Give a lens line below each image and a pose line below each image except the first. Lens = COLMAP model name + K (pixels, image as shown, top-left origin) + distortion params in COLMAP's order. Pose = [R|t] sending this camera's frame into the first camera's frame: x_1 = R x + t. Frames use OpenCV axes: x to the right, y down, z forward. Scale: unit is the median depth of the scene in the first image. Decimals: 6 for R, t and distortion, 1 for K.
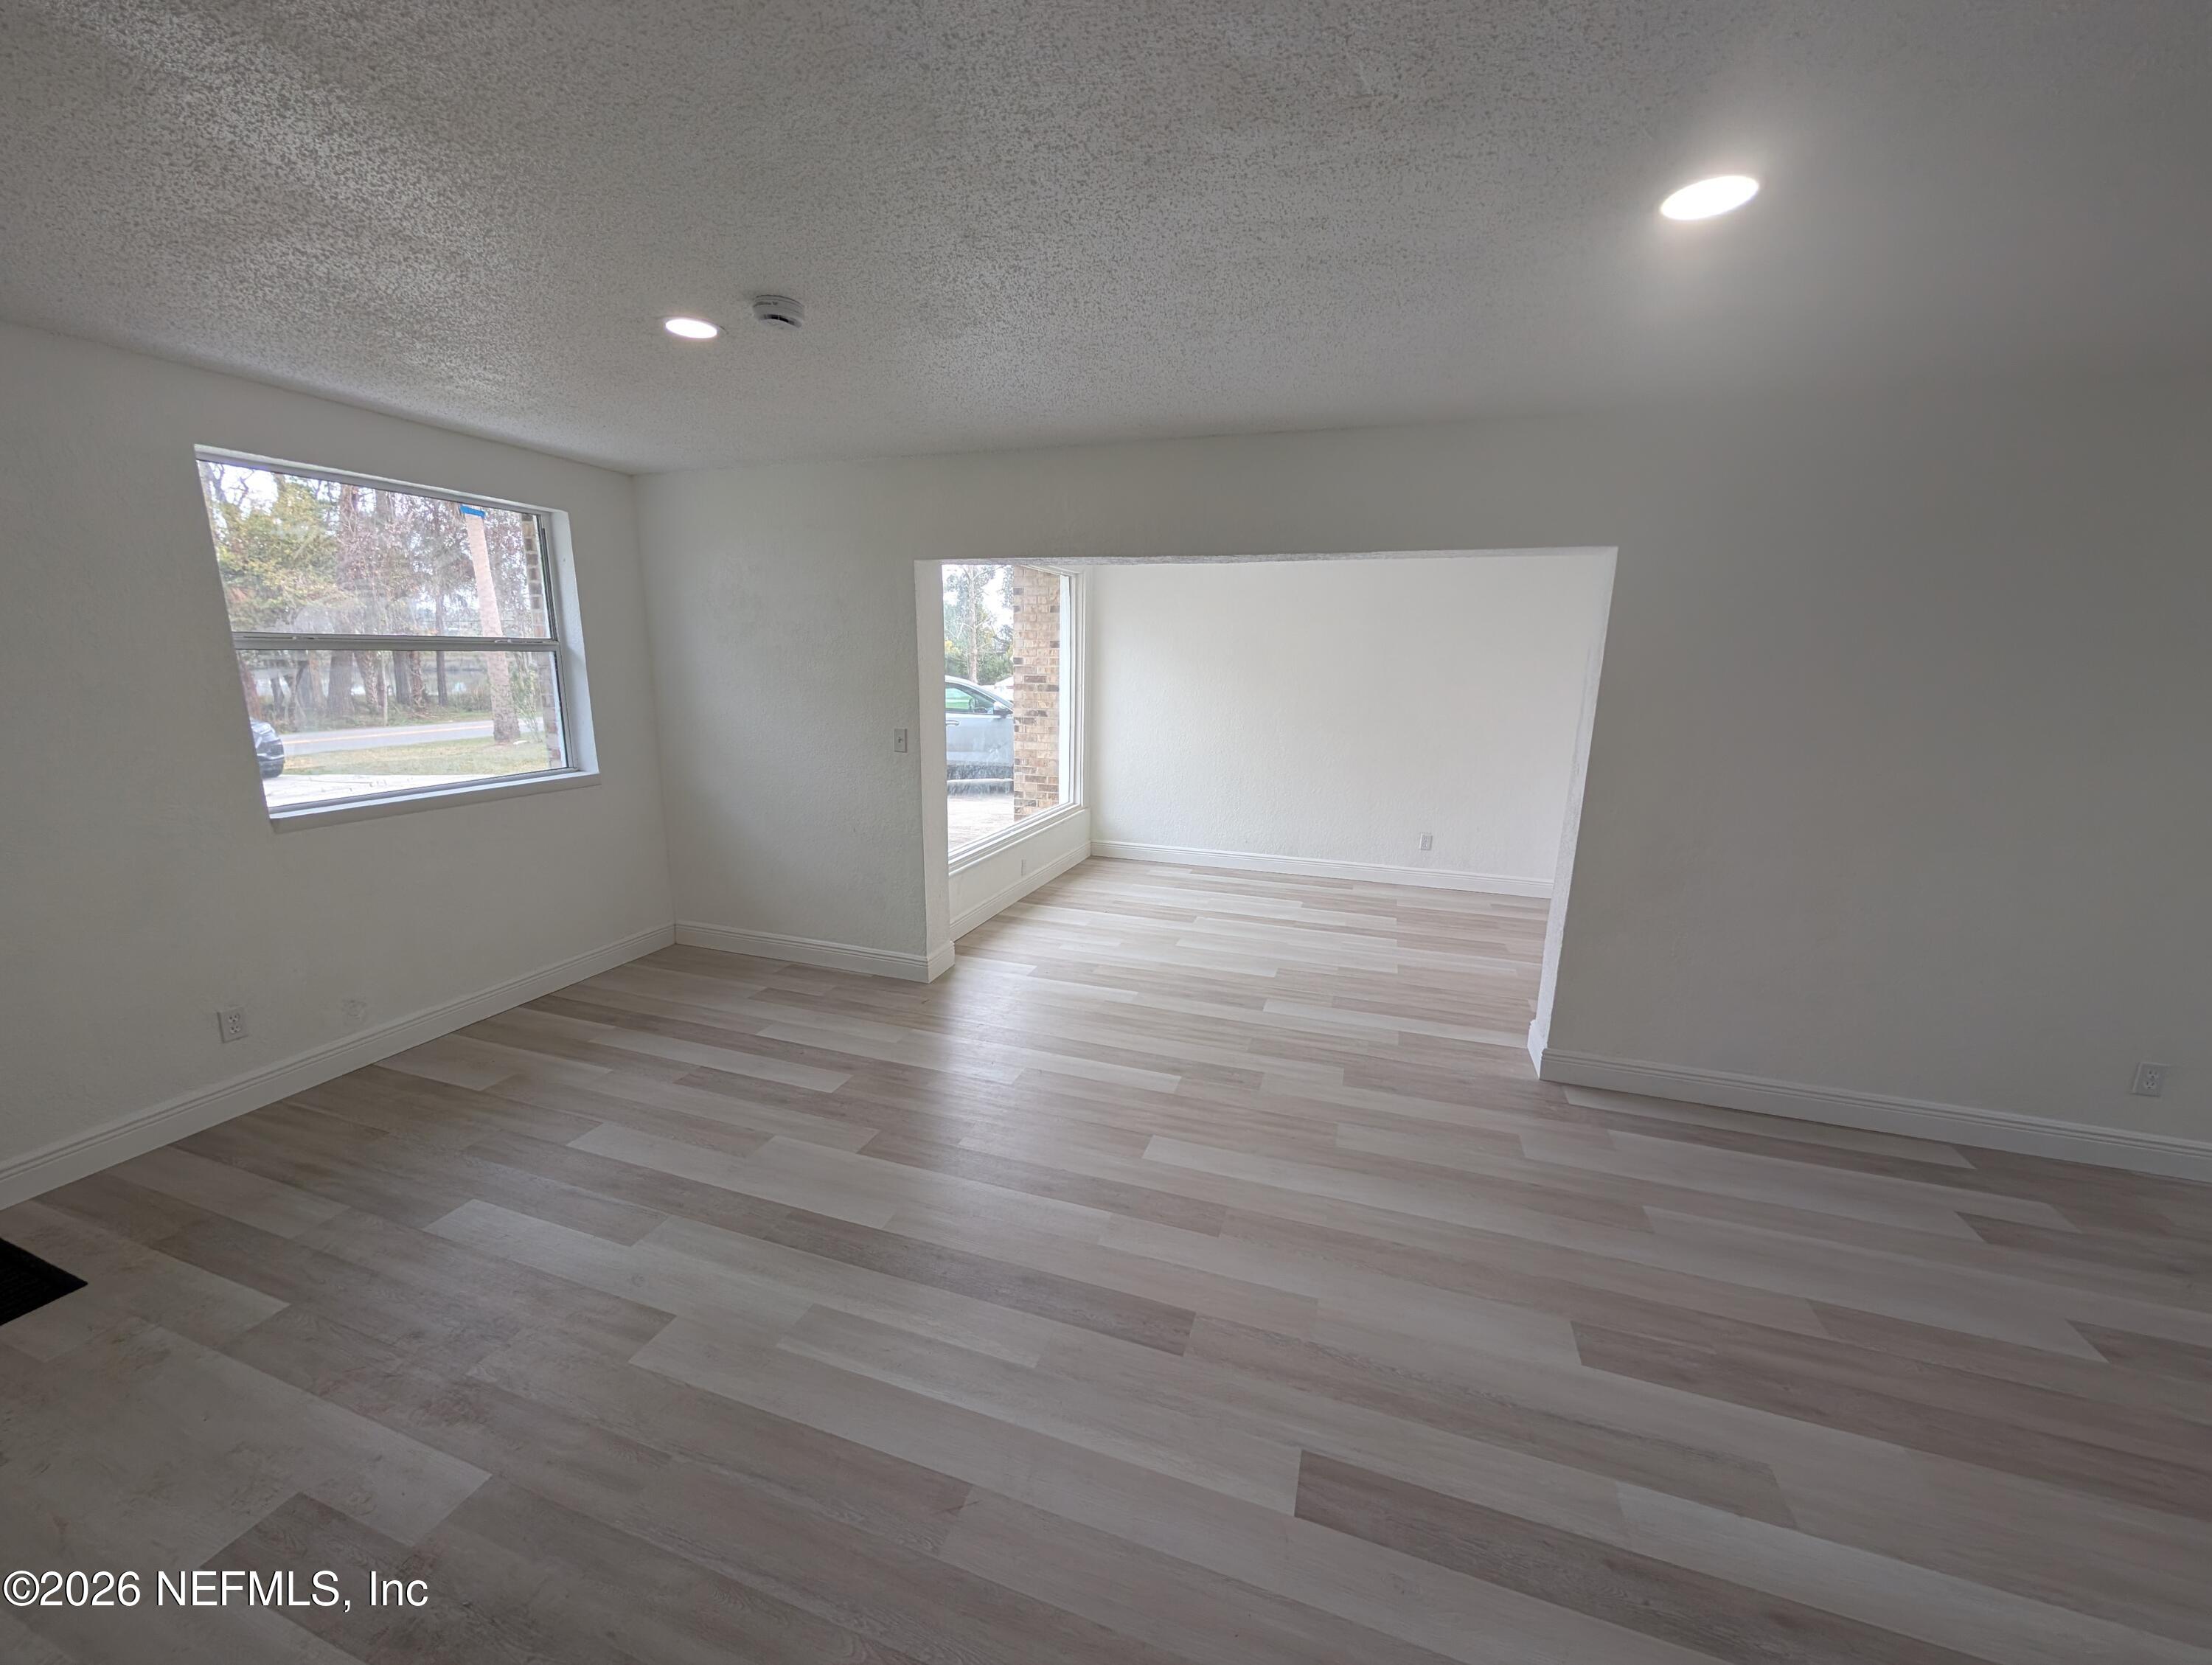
lens RADIAL K [[835.9, 0, 1103.6], [0, 835.9, 829.0], [0, 0, 1]] dist [-0.001677, 0.000598]
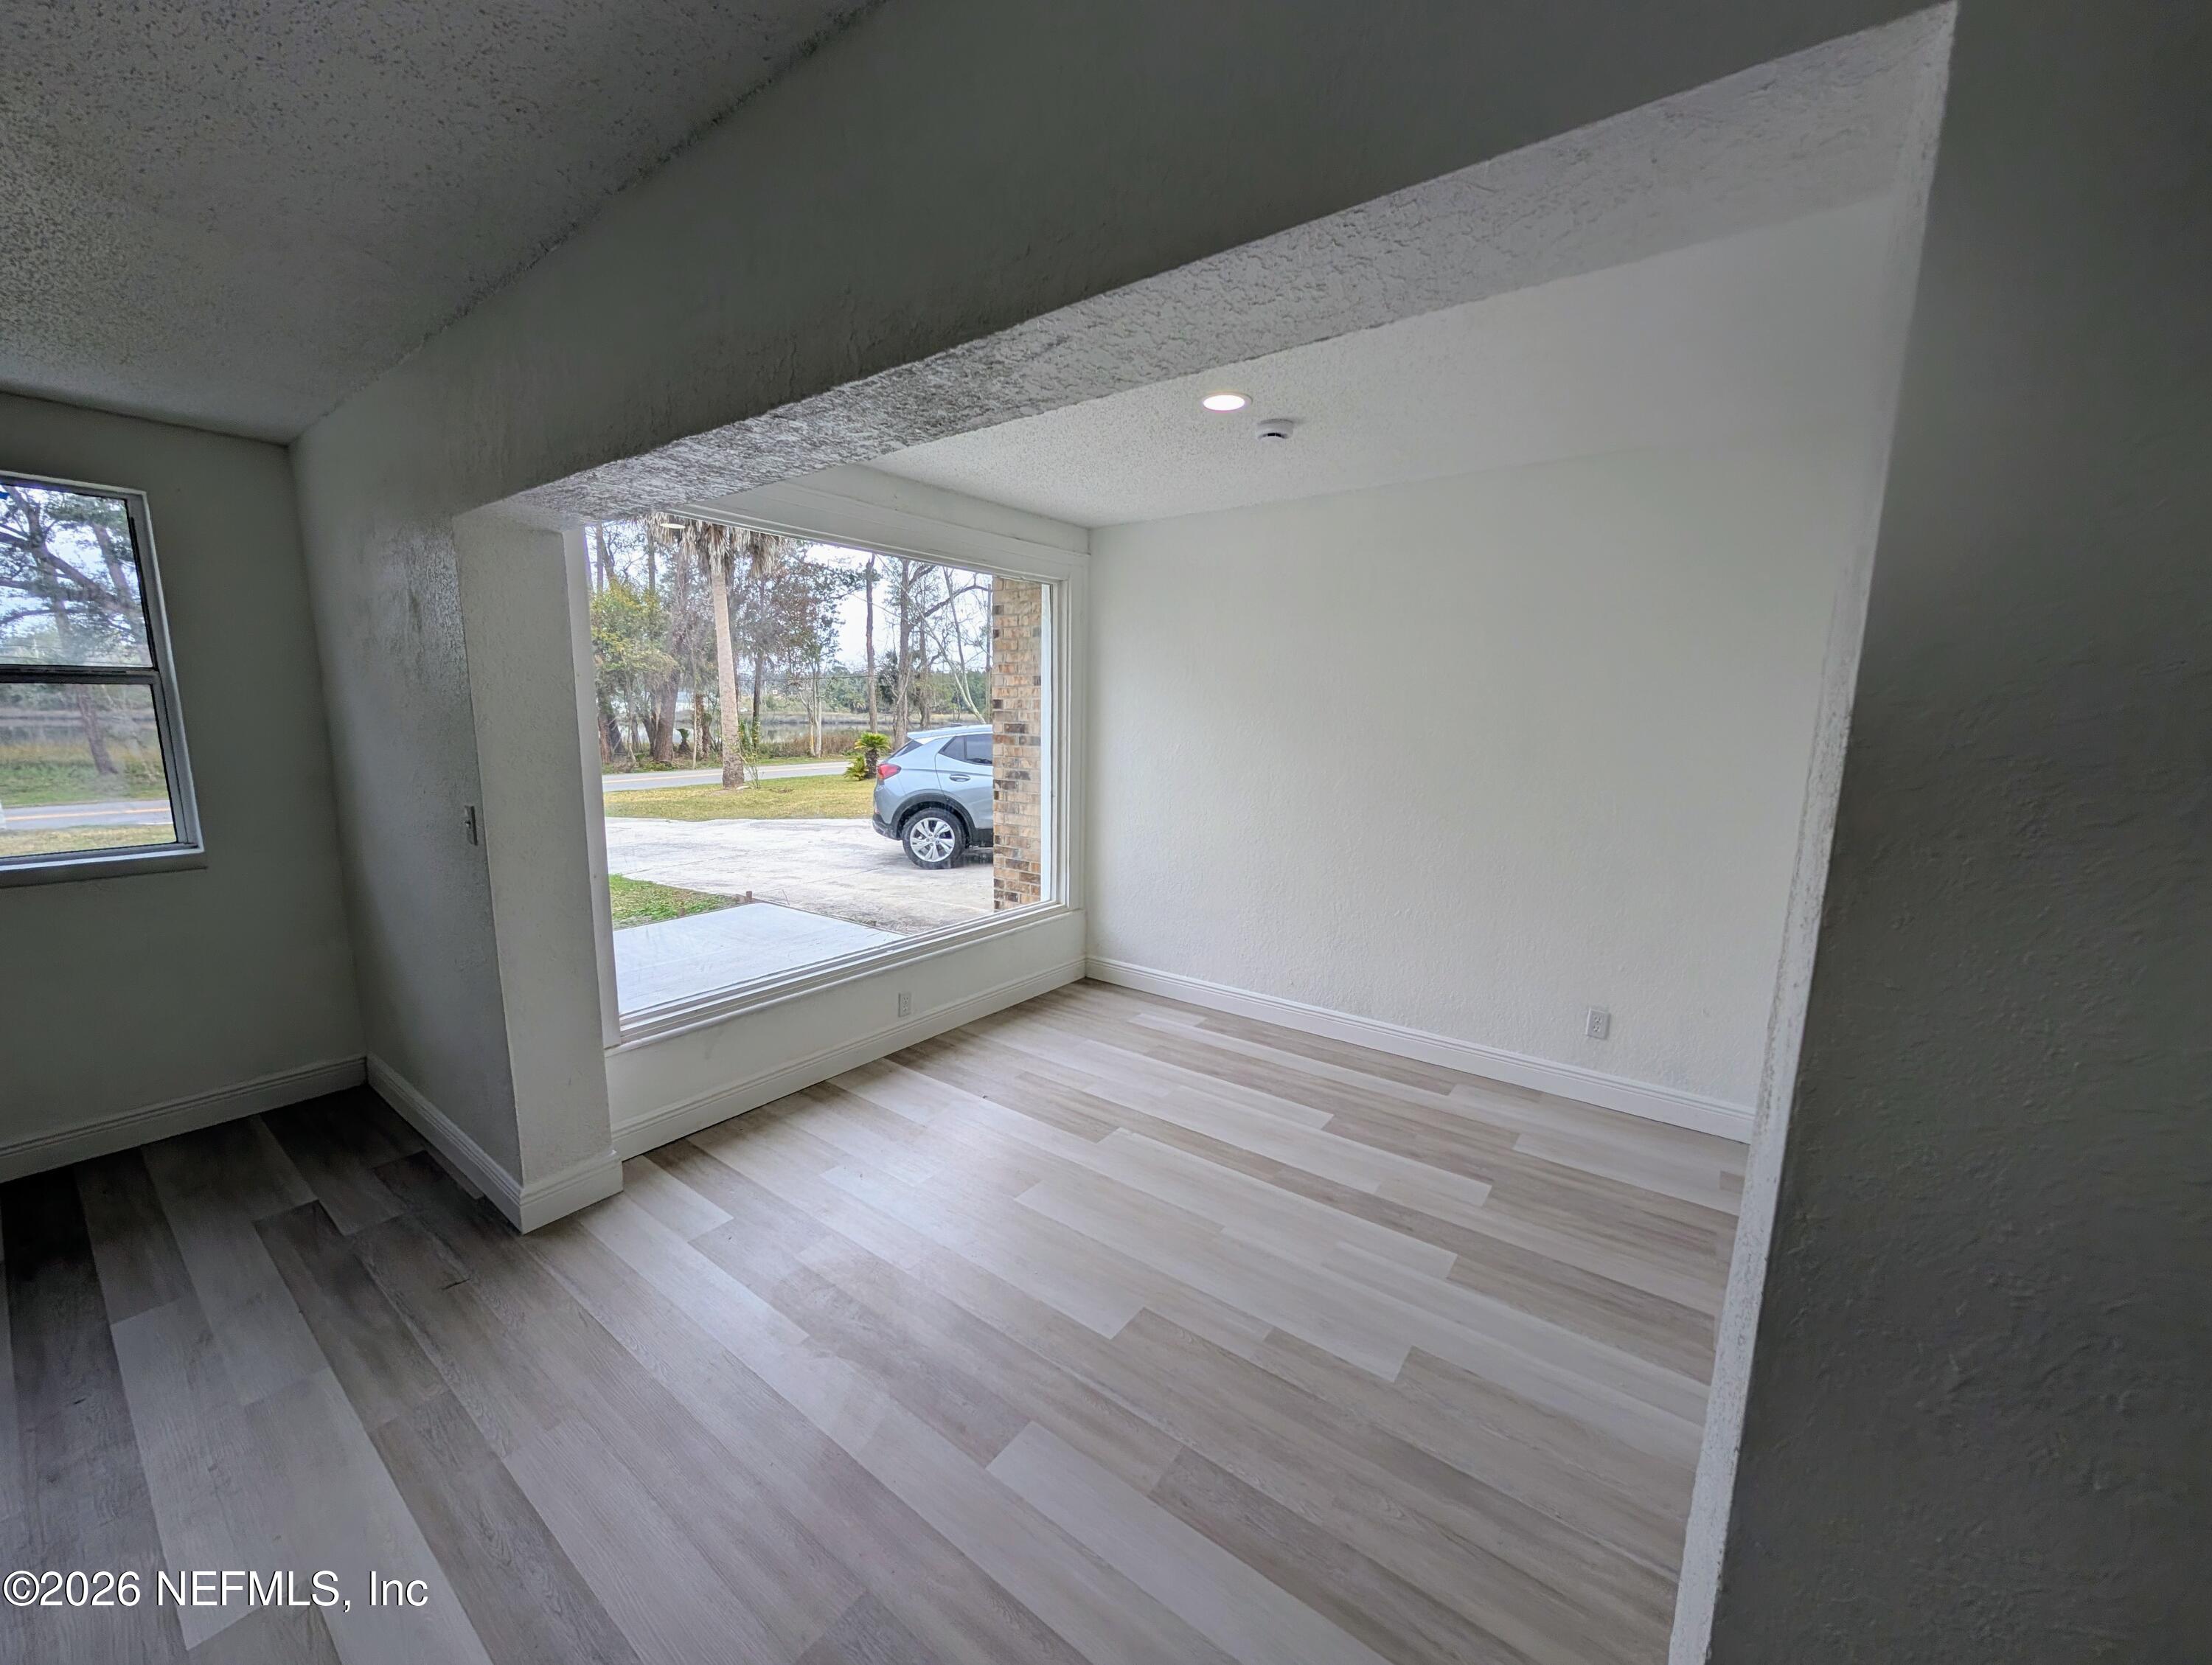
lens RADIAL K [[835.9, 0, 1099.2], [0, 835.9, 834.9], [0, 0, 1]] dist [-0.001677, 0.000598]
pose [[0.951326, 0.042013, -0.305310, 0.267542], [-0.059016, 0.997165, -0.046672, -0.071873], [0.302484, 0.062418, 0.951108, 0.421436]]
